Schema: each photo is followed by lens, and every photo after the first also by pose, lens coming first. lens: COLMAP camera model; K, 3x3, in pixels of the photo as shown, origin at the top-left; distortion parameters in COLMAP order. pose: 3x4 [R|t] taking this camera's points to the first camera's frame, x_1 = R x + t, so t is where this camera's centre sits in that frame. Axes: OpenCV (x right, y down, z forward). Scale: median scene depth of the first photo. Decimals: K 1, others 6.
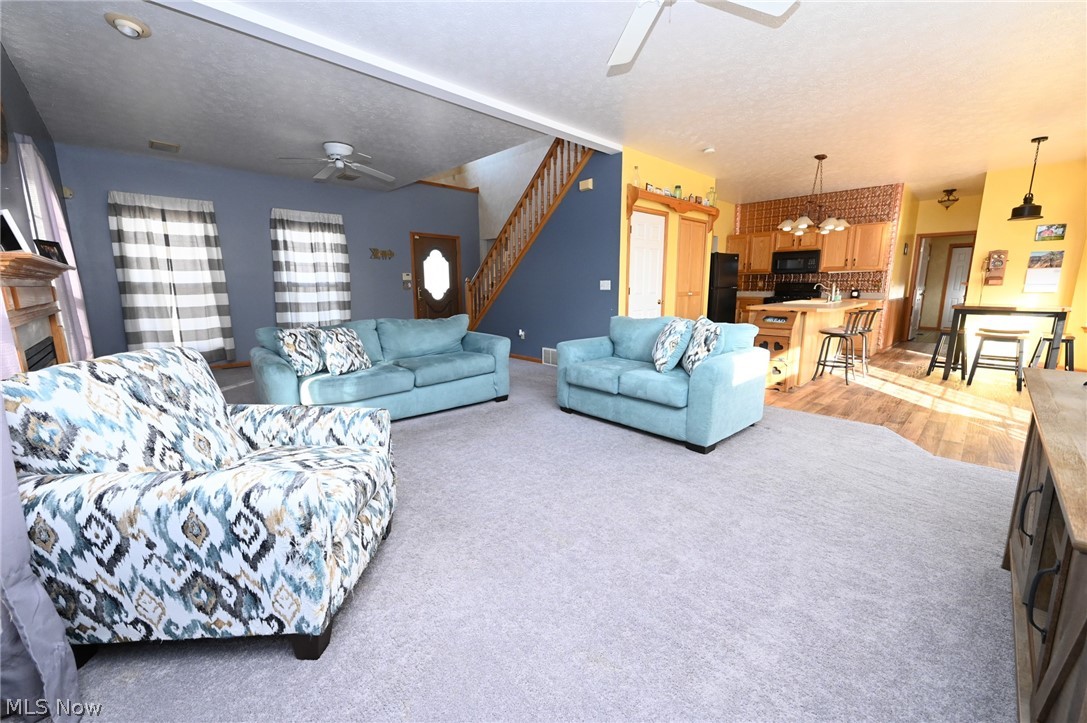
lens RADIAL K [[427.2, 0, 545.8], [0, 427.2, 360.6], [0, 0, 1]] dist [-0.001187, -0.000079]
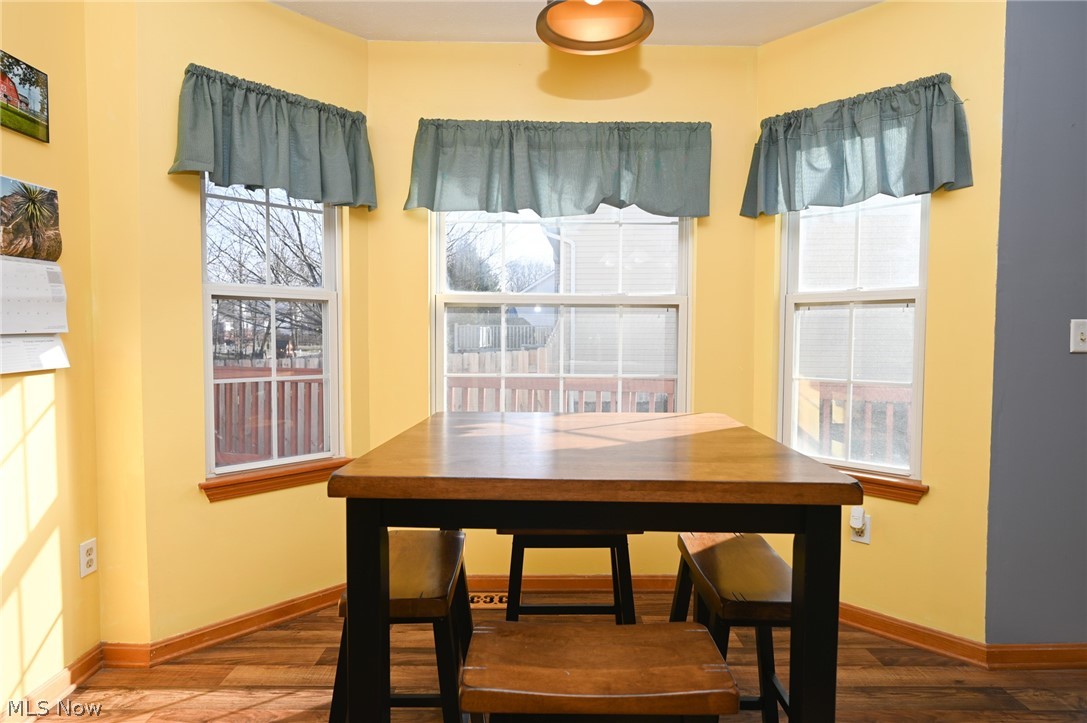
lens RADIAL K [[599.5, 0, 547.7], [0, 599.5, 360.0], [0, 0, 1]] dist [-0.000073, 0.000600]
pose [[-0.724587, -0.037517, 0.688161, 0.766932], [0.113411, 0.978414, 0.172755, -0.188147], [-0.679788, 0.203221, -0.704692, 1.033934]]
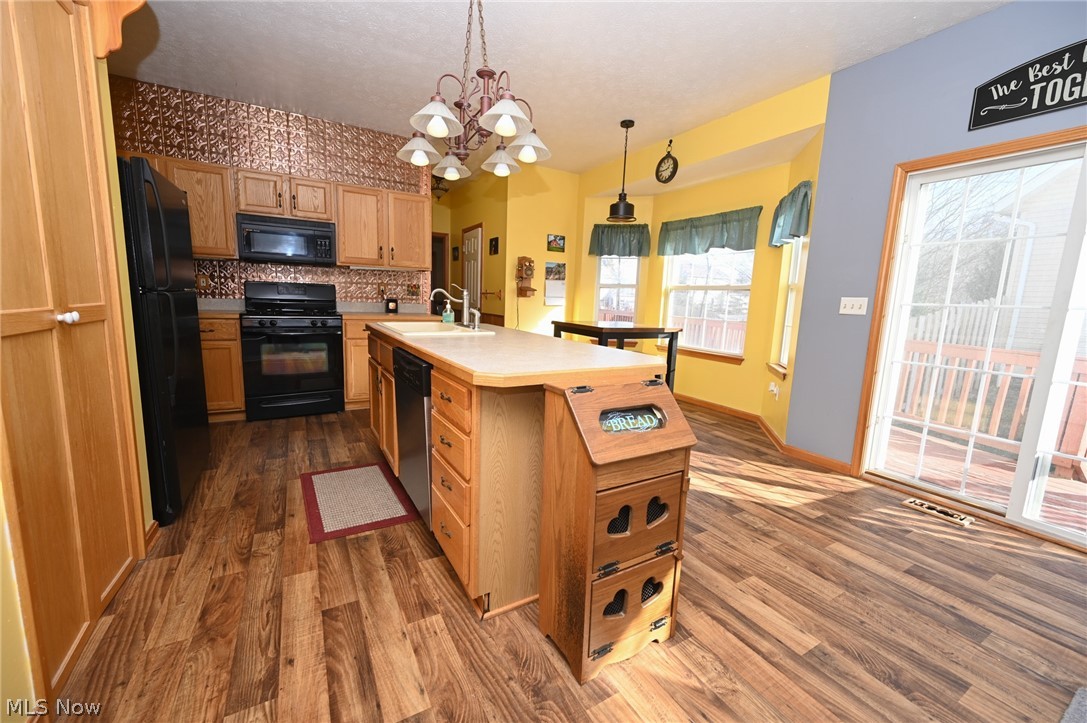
lens RADIAL K [[427.2, 0, 547.2], [0, 427.2, 363.9], [0, 0, 1]] dist [-0.001187, -0.000079]
pose [[0.243395, -0.136782, 0.960234, 0.210361], [0.131065, 0.985564, 0.107169, -0.135764], [-0.961031, 0.099769, 0.257809, 0.782301]]
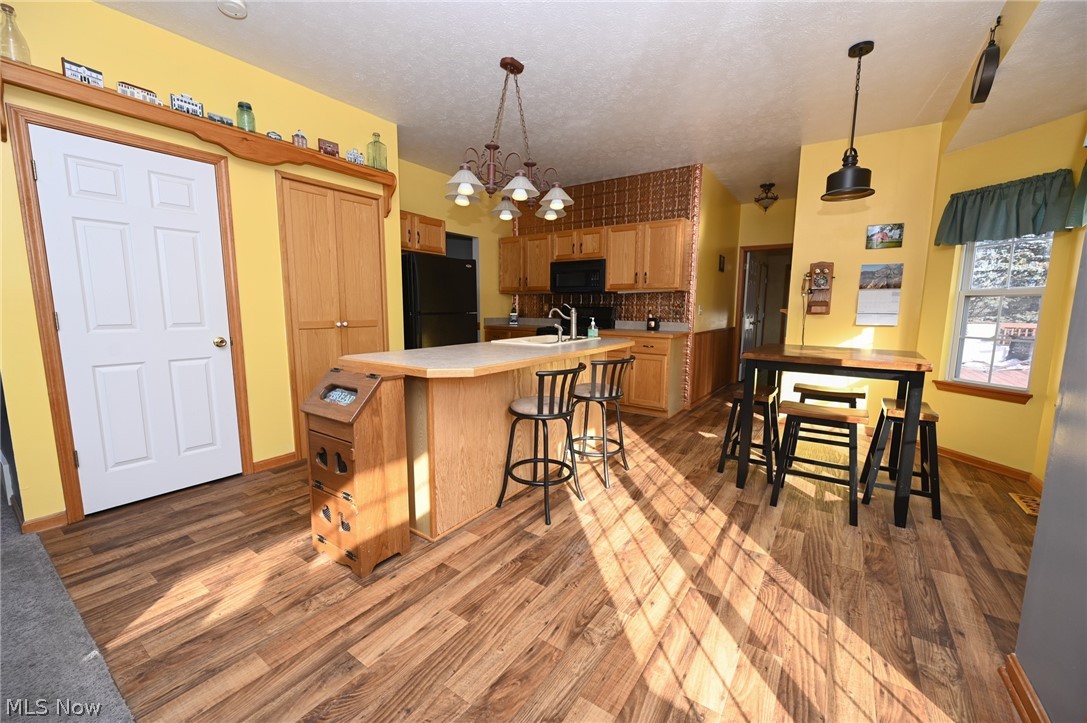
lens RADIAL K [[427.2, 0, 544.8], [0, 427.2, 363.0], [0, 0, 1]] dist [-0.001187, -0.000079]
pose [[0.980476, -0.013129, 0.196198, 0.518745], [0.021570, 0.998928, -0.040950, -0.085154], [-0.195450, 0.044383, 0.979709, 0.449735]]
